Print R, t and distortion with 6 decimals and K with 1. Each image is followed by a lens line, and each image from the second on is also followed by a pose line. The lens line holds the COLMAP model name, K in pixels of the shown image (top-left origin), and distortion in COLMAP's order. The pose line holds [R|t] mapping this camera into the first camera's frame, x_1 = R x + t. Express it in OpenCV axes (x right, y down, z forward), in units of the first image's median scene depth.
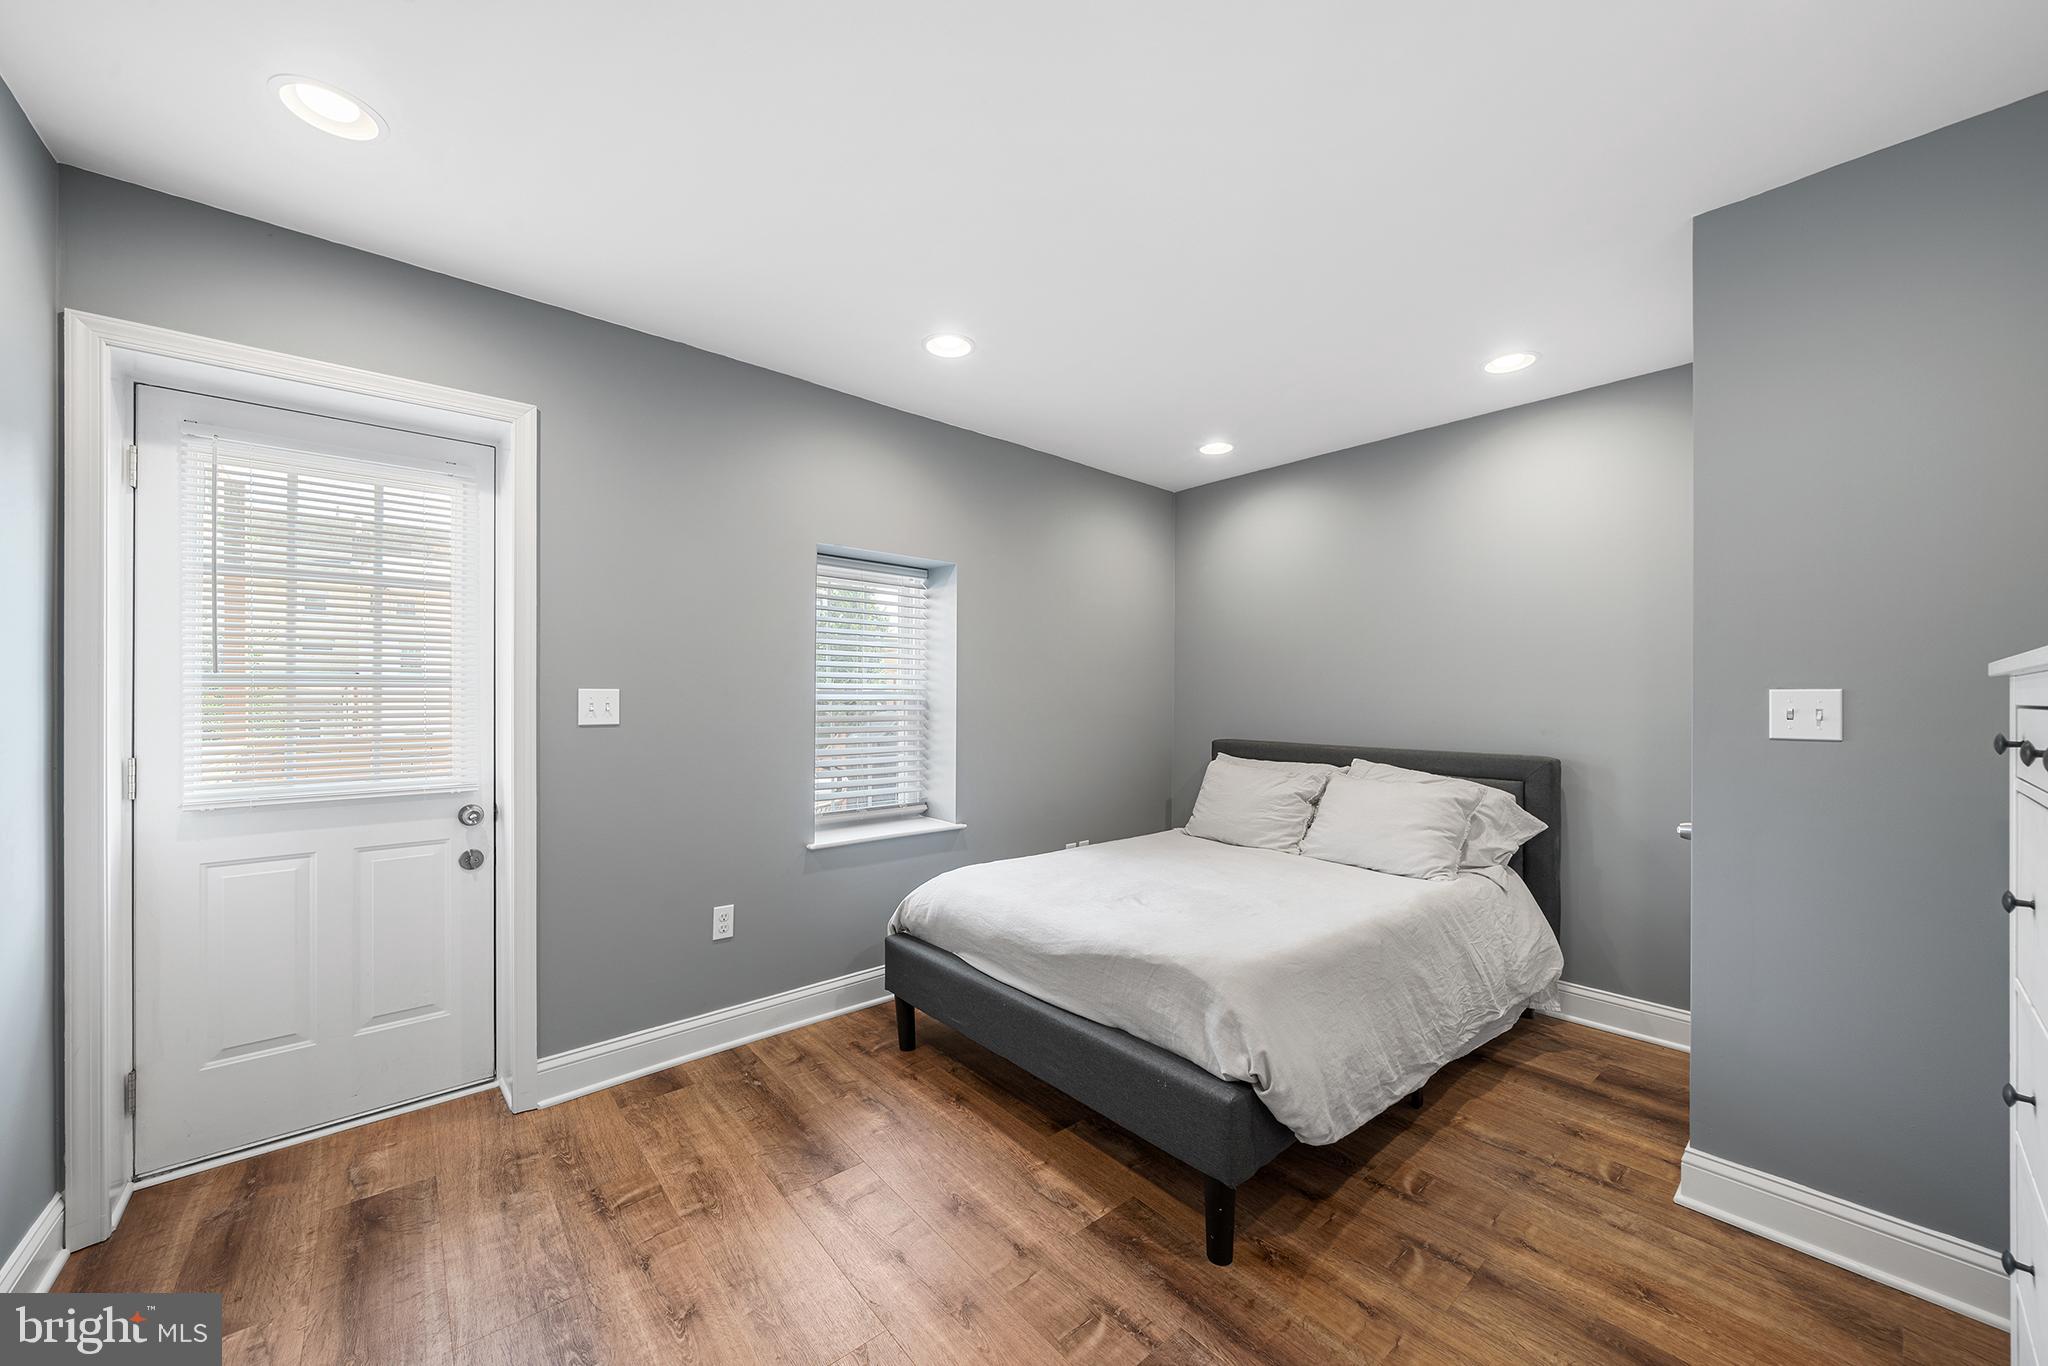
lens RADIAL K [[778.8, 0, 1028.8], [0, 778.8, 689.3], [0, 0, 1]] dist [-0.001814, -0.000108]
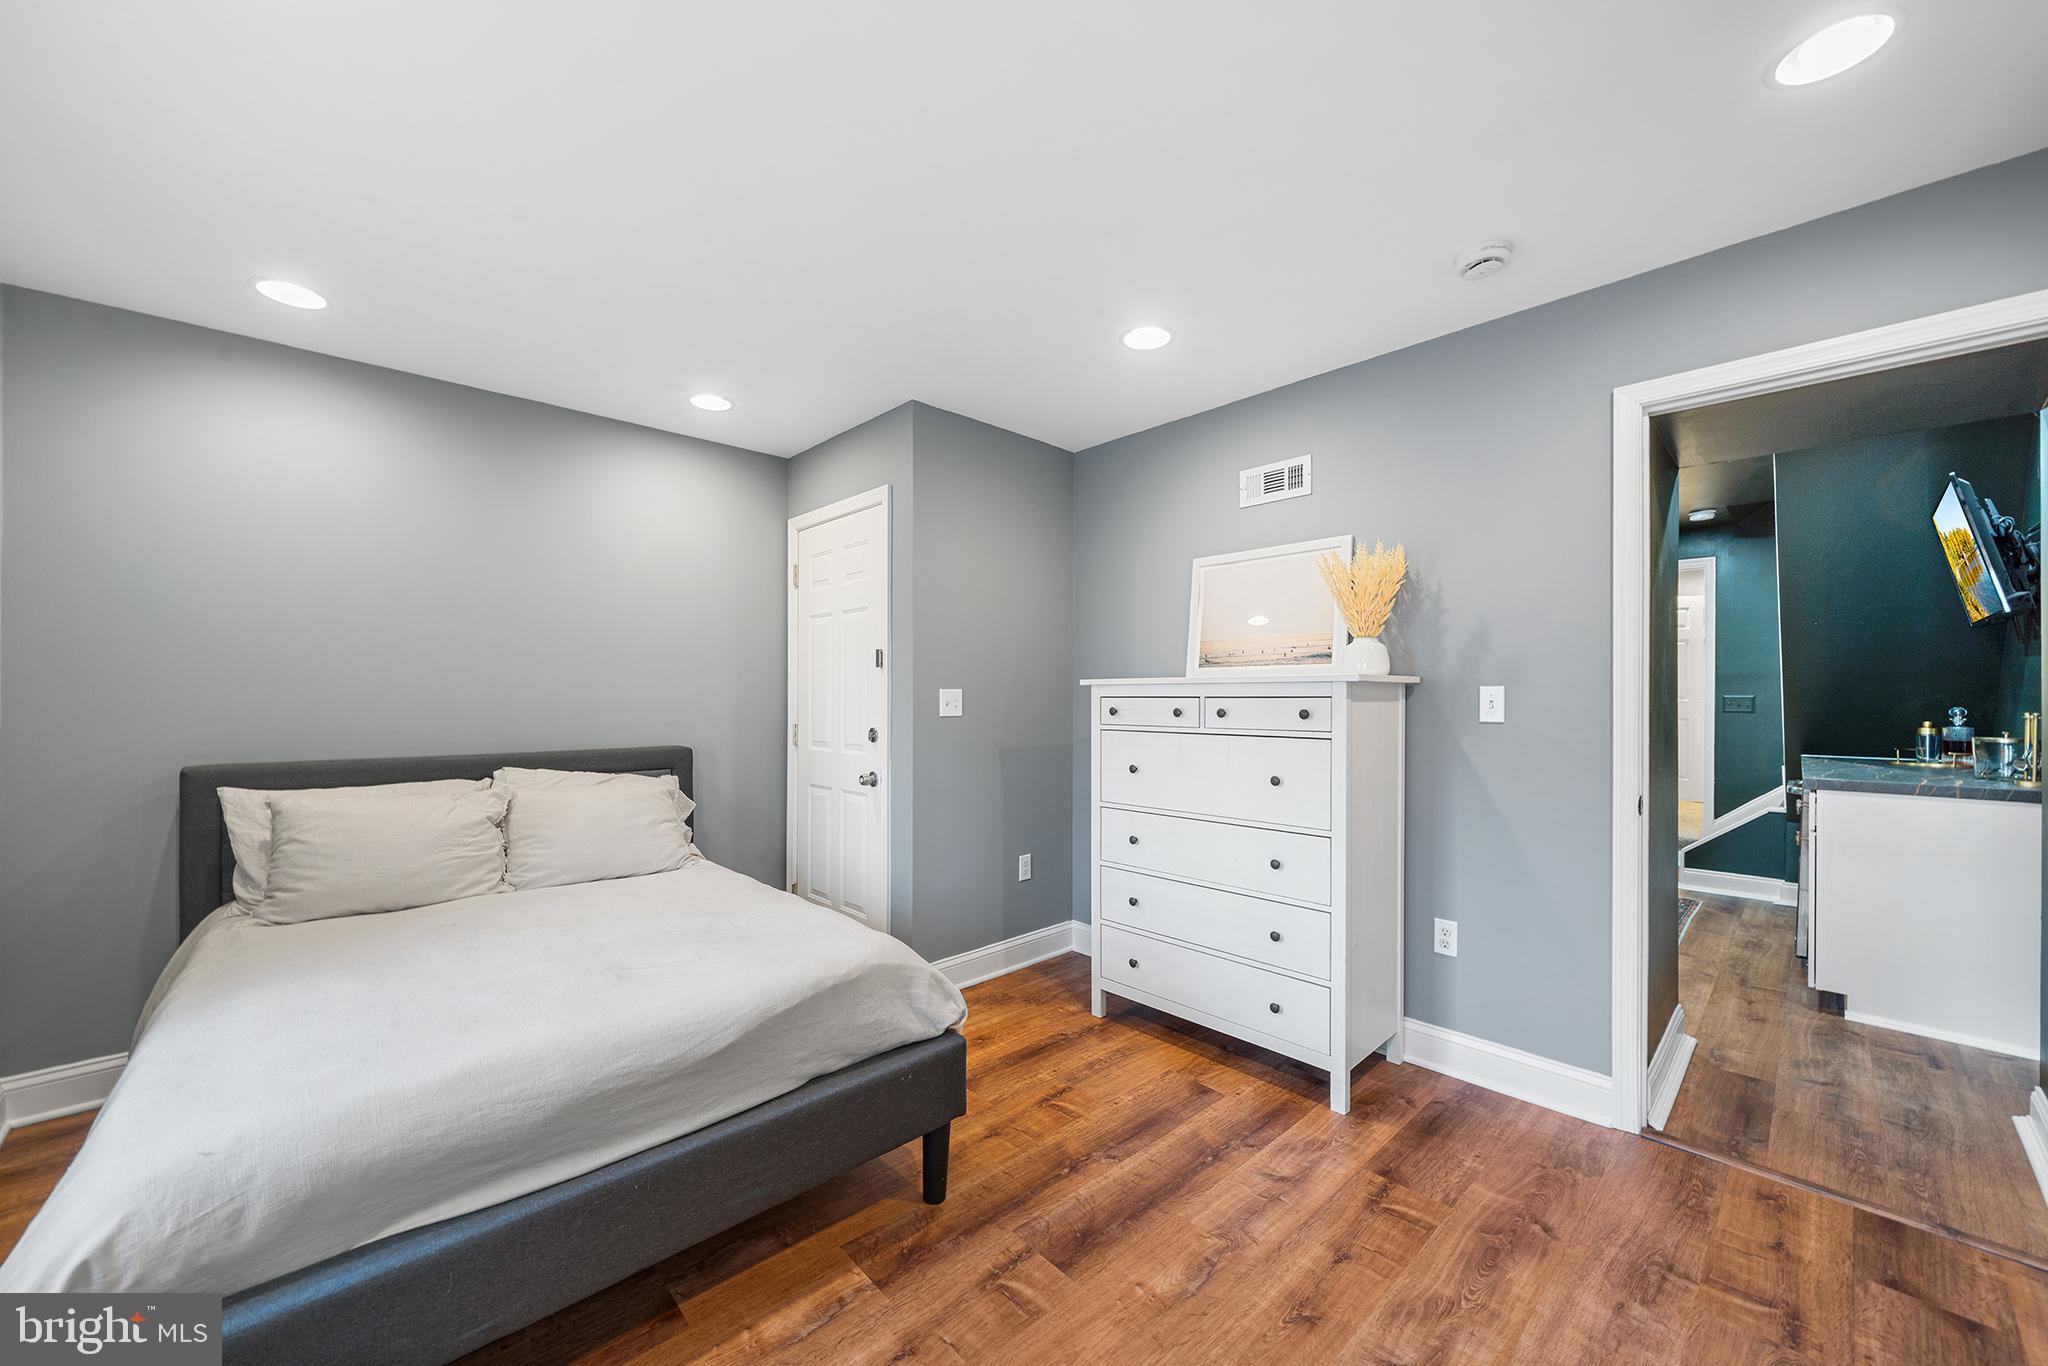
lens RADIAL K [[778.8, 0, 1028.8], [0, 778.8, 689.3], [0, 0, 1]] dist [-0.001814, -0.000108]
pose [[-0.066539, 0.005175, 0.997770, -0.763017], [-0.009713, 0.999936, -0.005834, 0.007456], [-0.997737, -0.010080, -0.066484, 0.824747]]
